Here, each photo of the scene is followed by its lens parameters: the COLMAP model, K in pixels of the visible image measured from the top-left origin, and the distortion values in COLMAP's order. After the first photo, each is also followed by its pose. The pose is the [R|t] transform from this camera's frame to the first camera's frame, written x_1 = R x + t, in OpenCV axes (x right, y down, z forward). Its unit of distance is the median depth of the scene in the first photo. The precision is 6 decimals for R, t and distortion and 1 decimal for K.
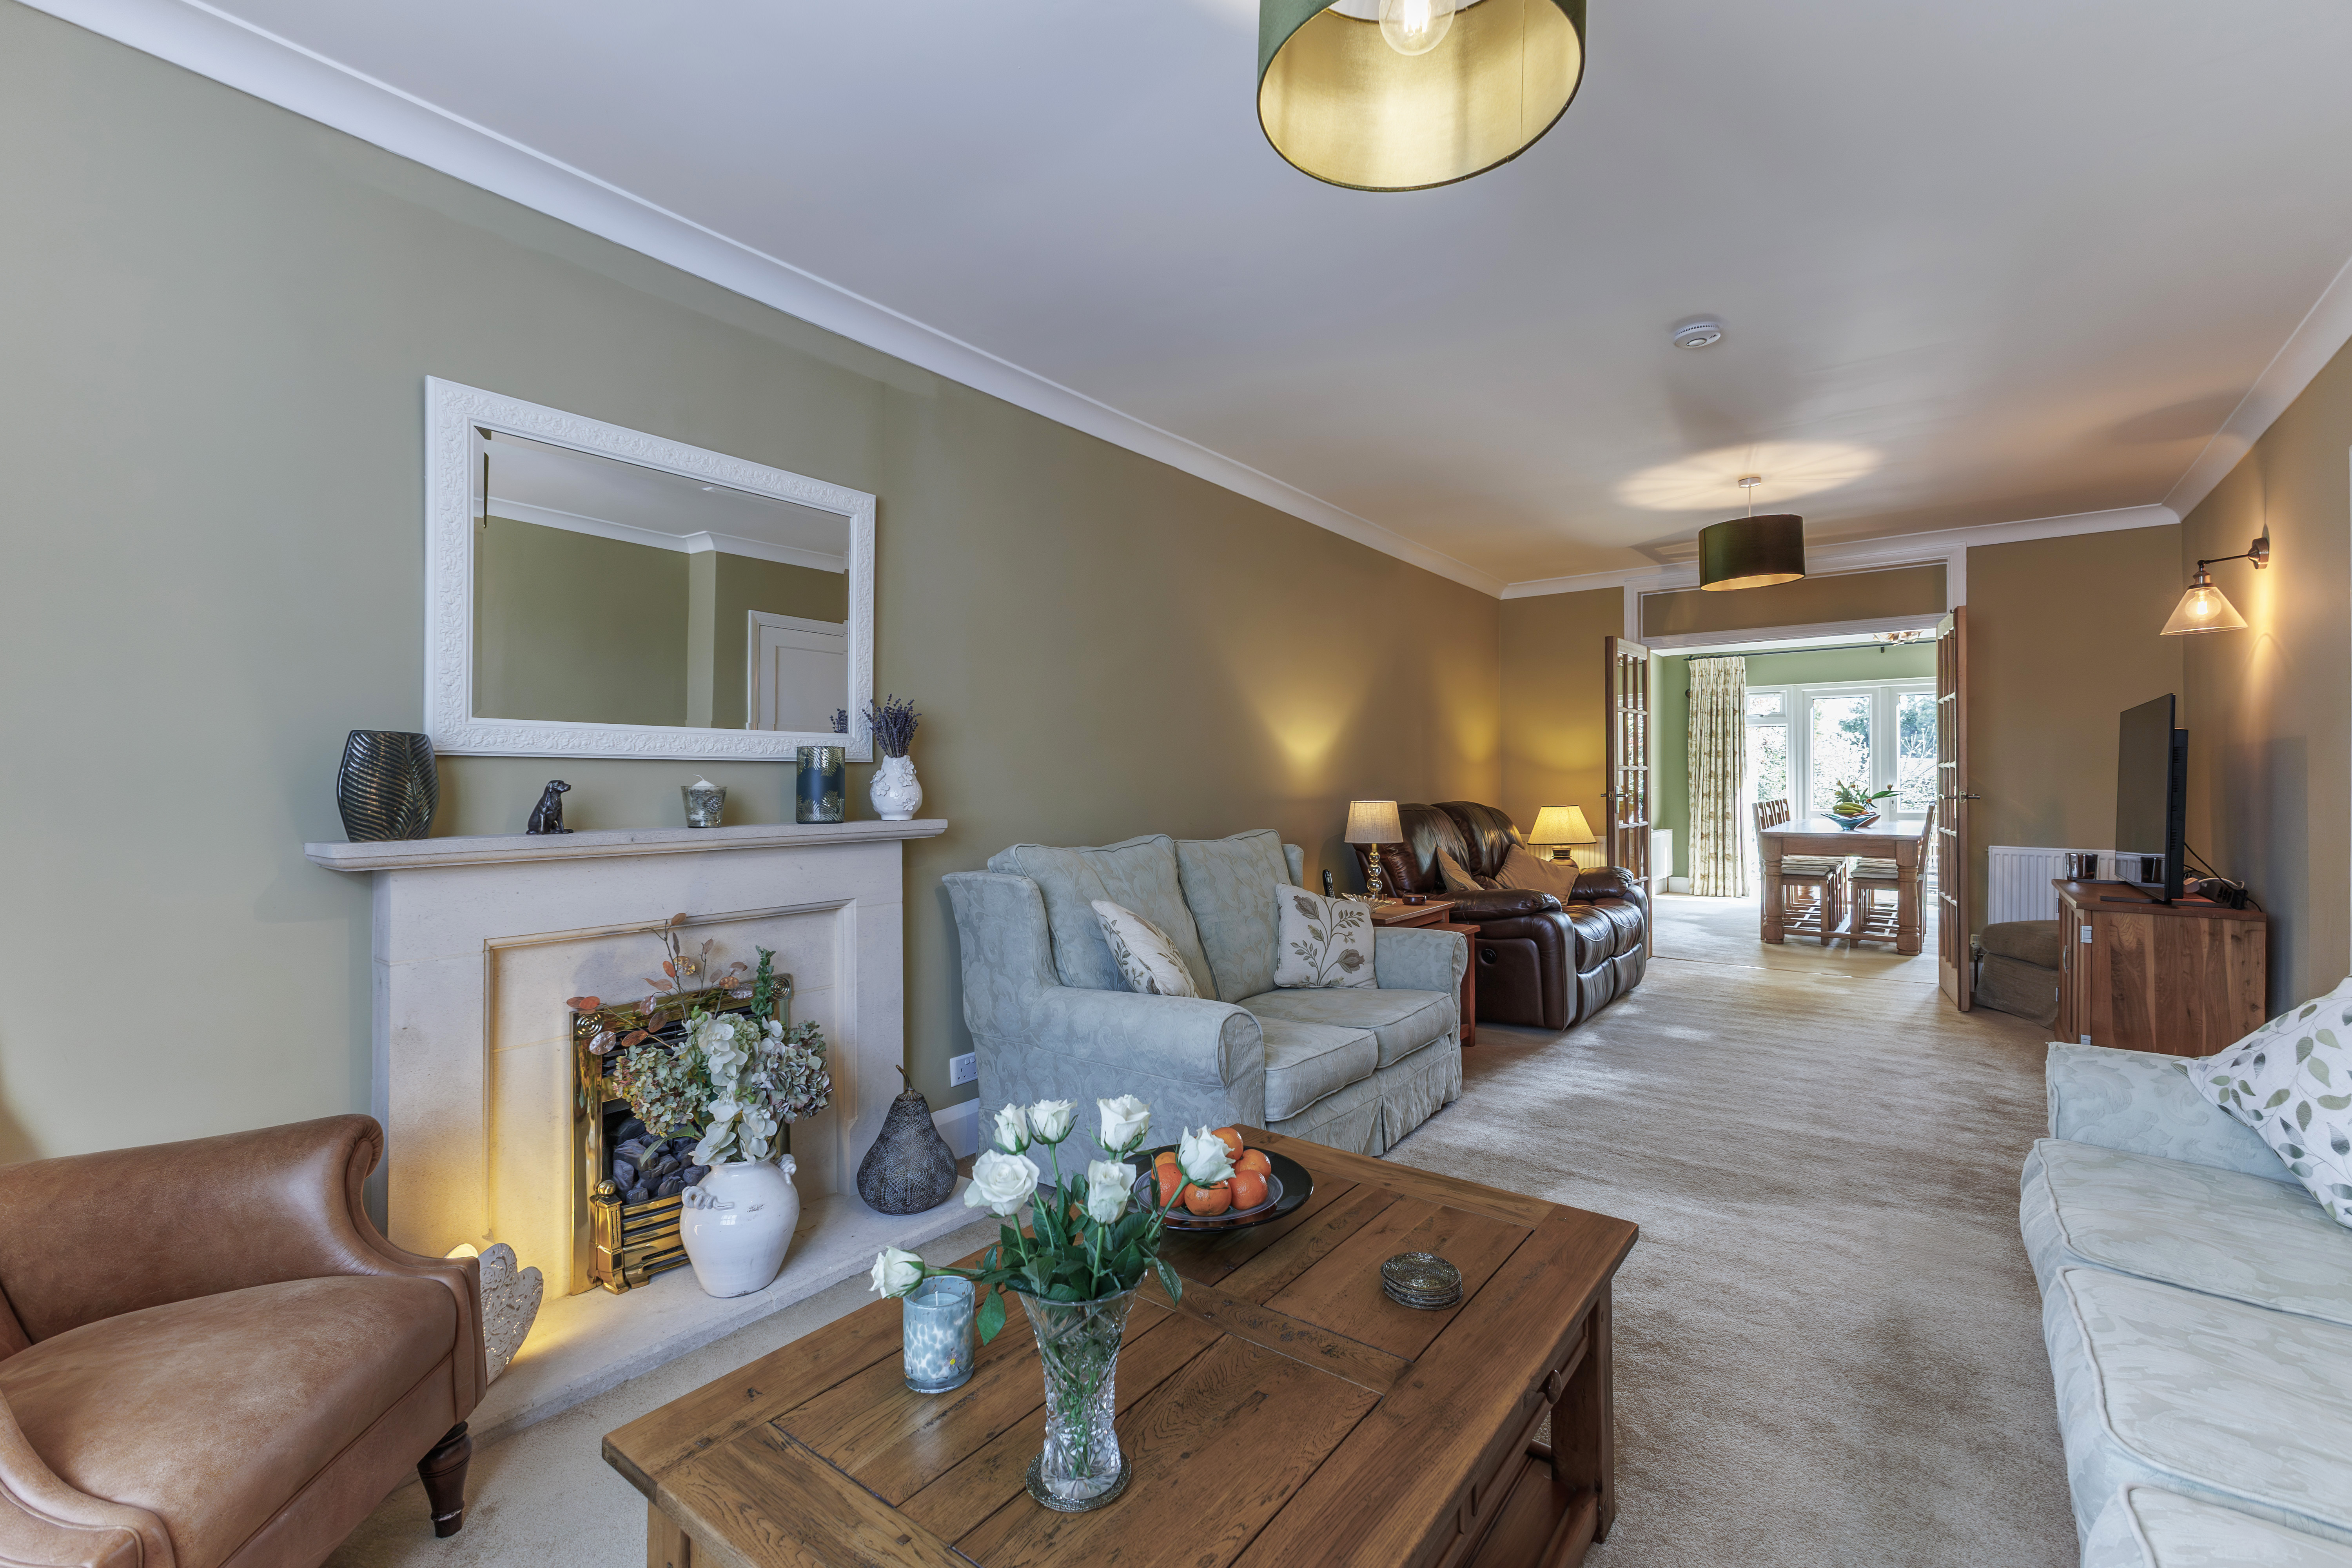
lens RADIAL K [[1004.9, 0, 1172.6], [0, 1004.9, 778.8], [0, 0, 1]] dist [0.000645, -0.000966]
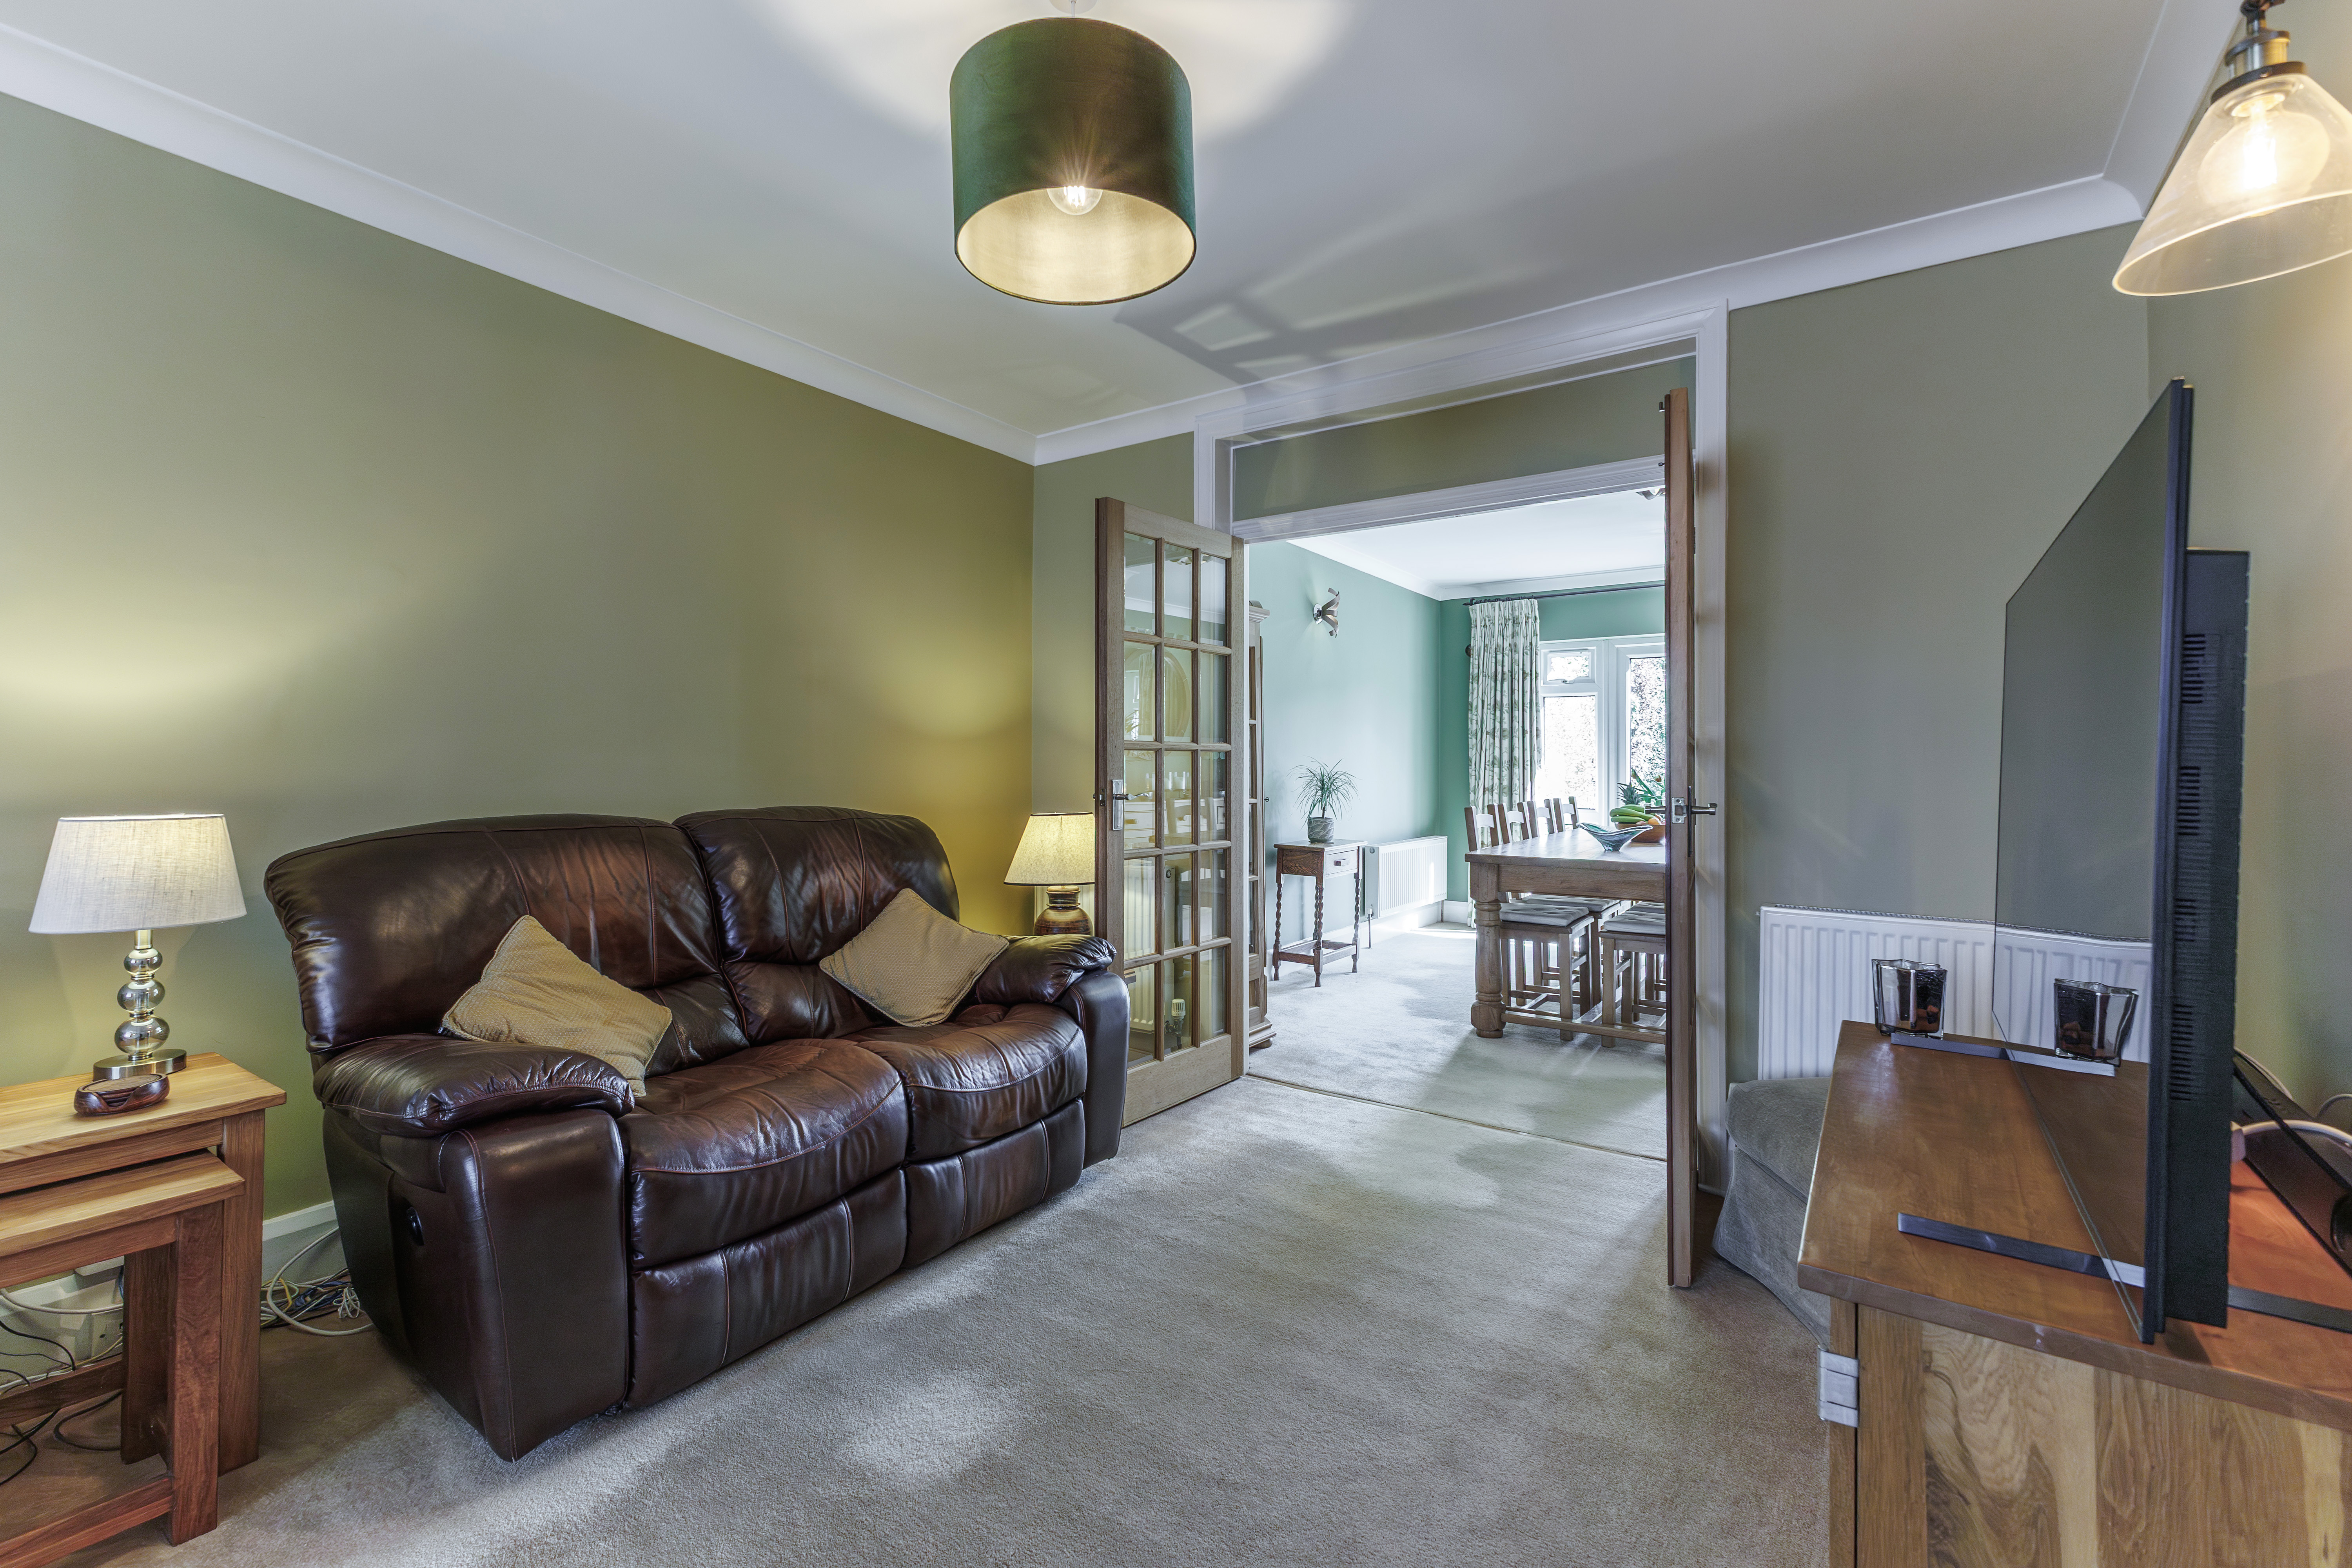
lens RADIAL K [[1015.2, 0, 1168.1], [0, 1015.2, 755.1], [0, 0, 1]] dist [0.002017, 0.000186]
pose [[0.999119, 0.005981, 0.041545, 0.373713], [-0.005588, 0.999938, -0.009587, -0.000800], [-0.041600, 0.009347, 0.999091, 0.383992]]
